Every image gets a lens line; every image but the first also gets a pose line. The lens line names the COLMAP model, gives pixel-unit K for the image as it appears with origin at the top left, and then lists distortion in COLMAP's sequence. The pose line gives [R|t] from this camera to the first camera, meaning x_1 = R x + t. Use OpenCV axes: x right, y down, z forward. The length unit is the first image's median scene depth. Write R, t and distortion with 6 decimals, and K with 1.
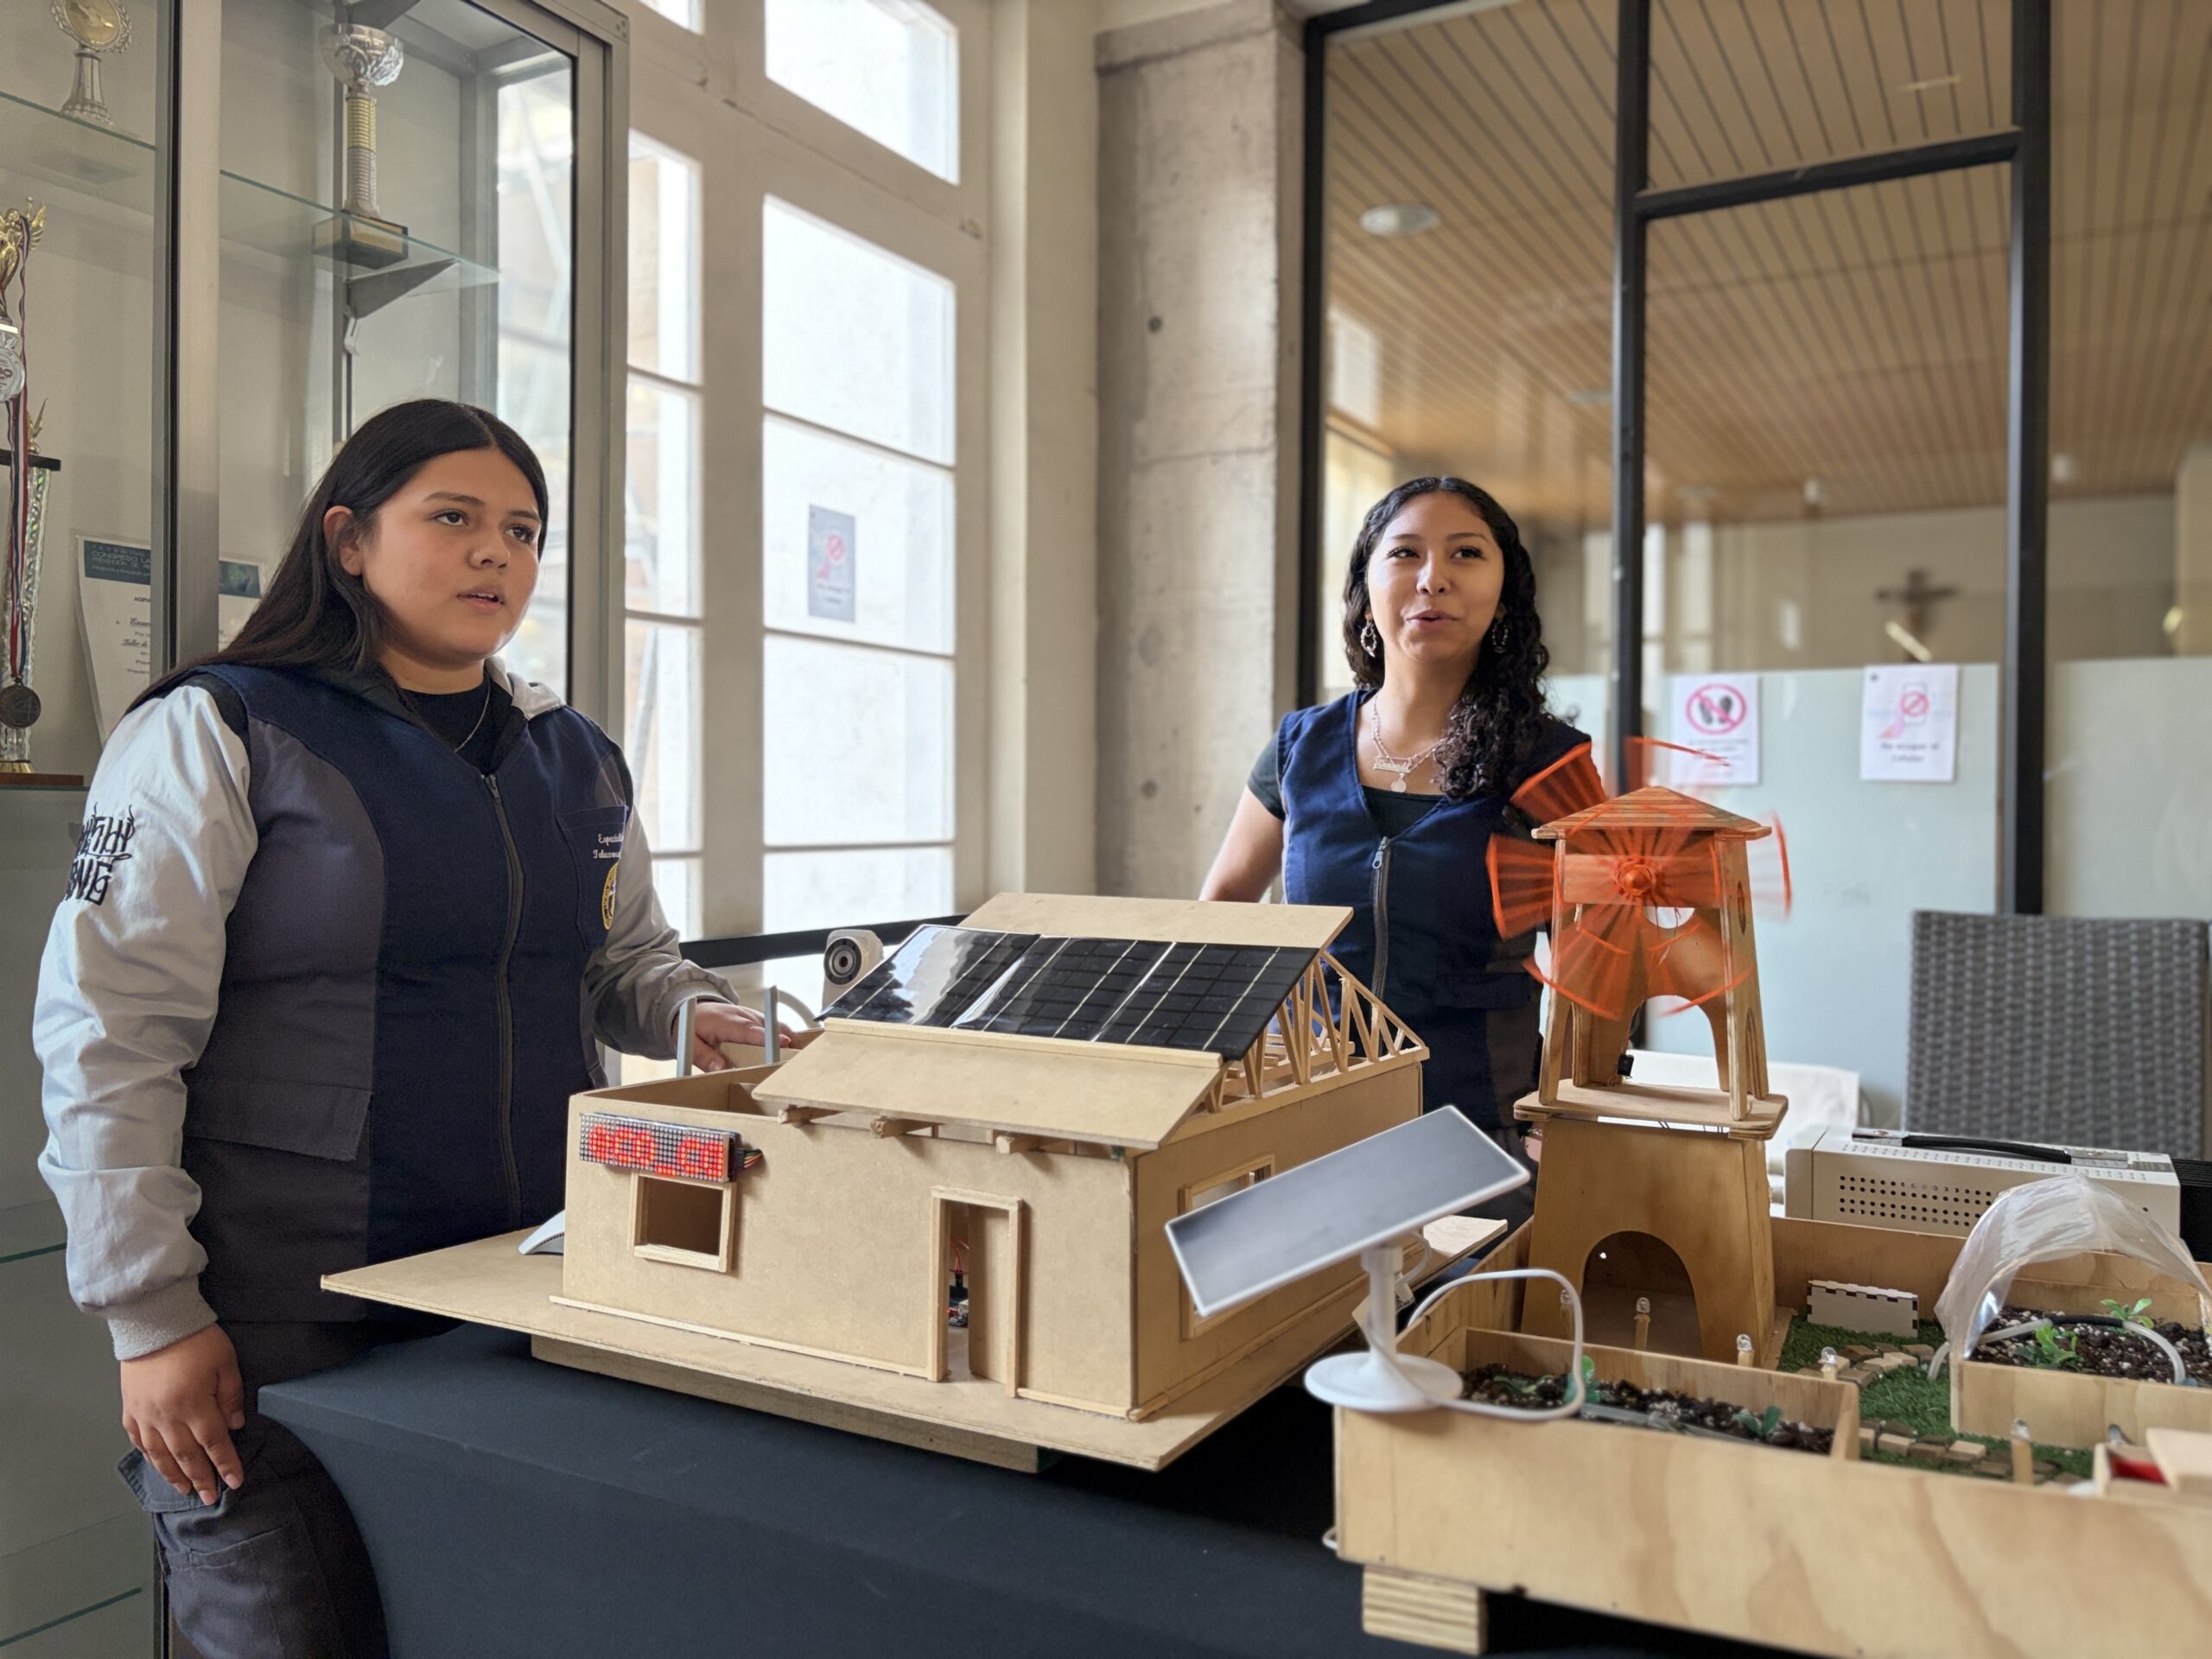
lens RADIAL K [[1683.9, 0, 1052.3], [0, 1683.9, 805.6], [0, 0, 1]] dist [0.028882, -0.024628]
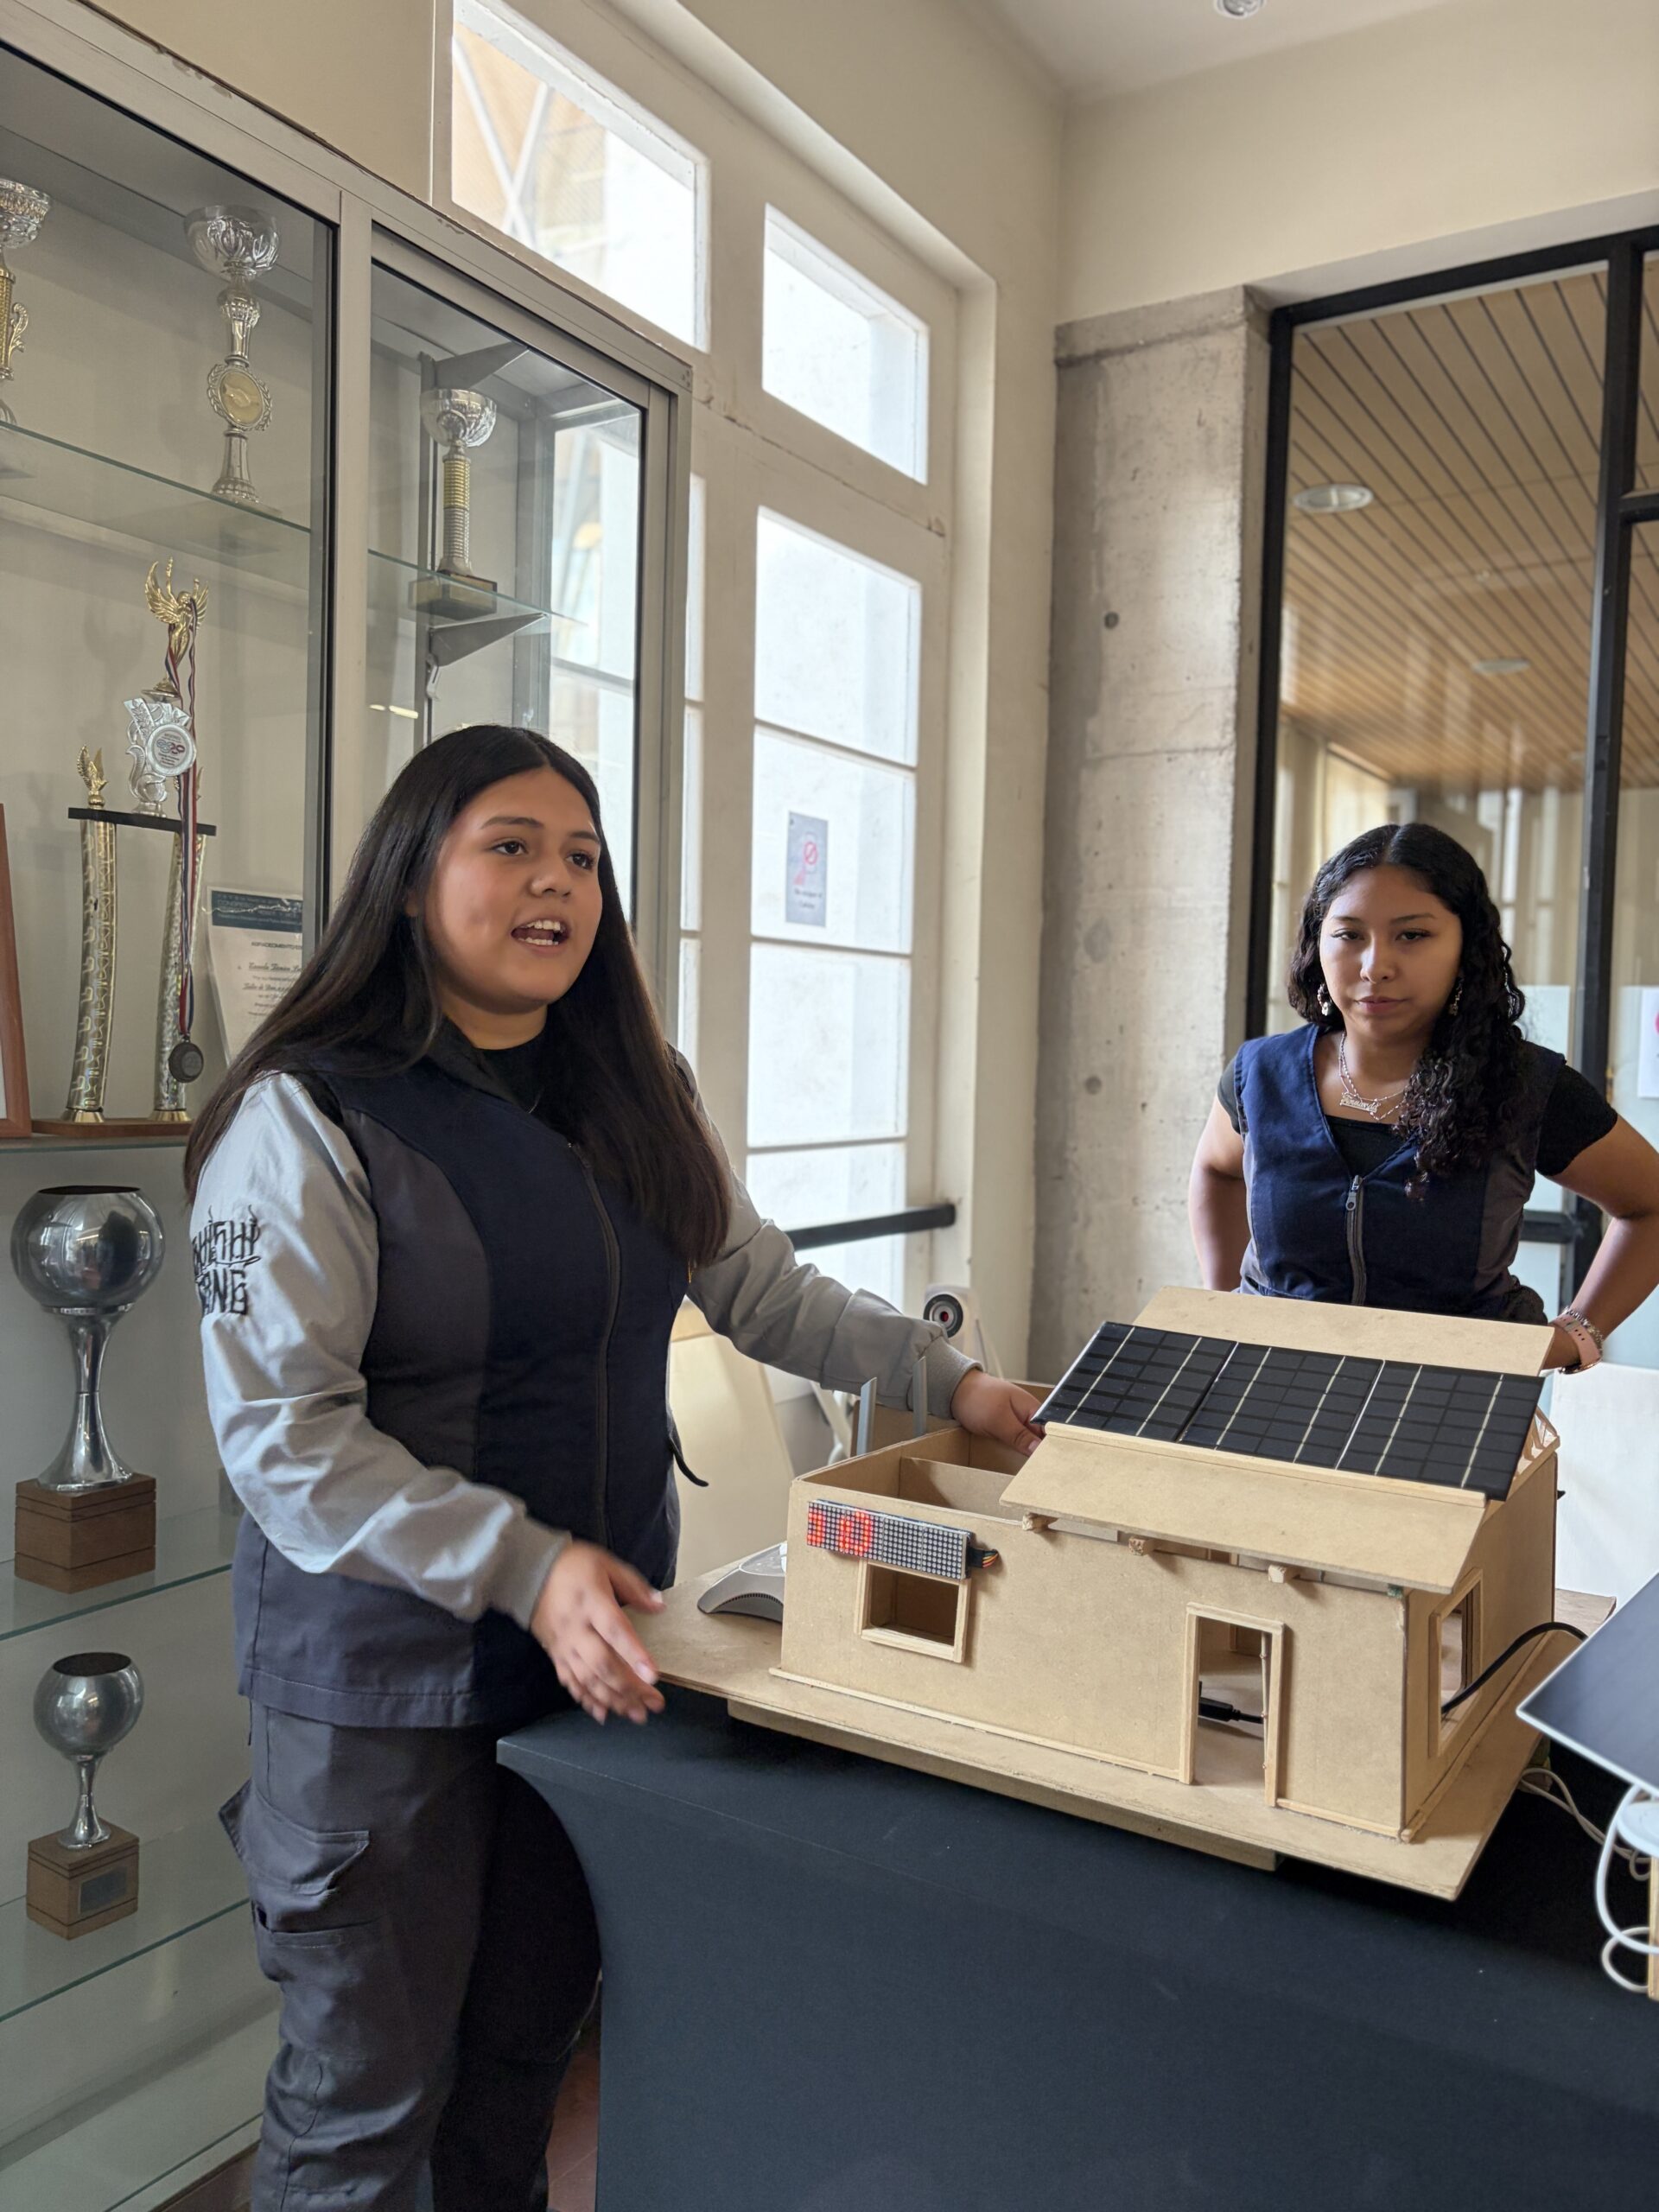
lens RADIAL K [[1683.9, 0, 830.2], [0, 1683.9, 1103.6], [0, 0, 1]] dist [0.028882, -0.024628]
pose [[0.998512, 0.019802, -0.050814, -0.103197], [-0.018537, 0.999510, 0.025232, -0.045958], [0.051289, -0.024253, 0.998389, -0.027040]]
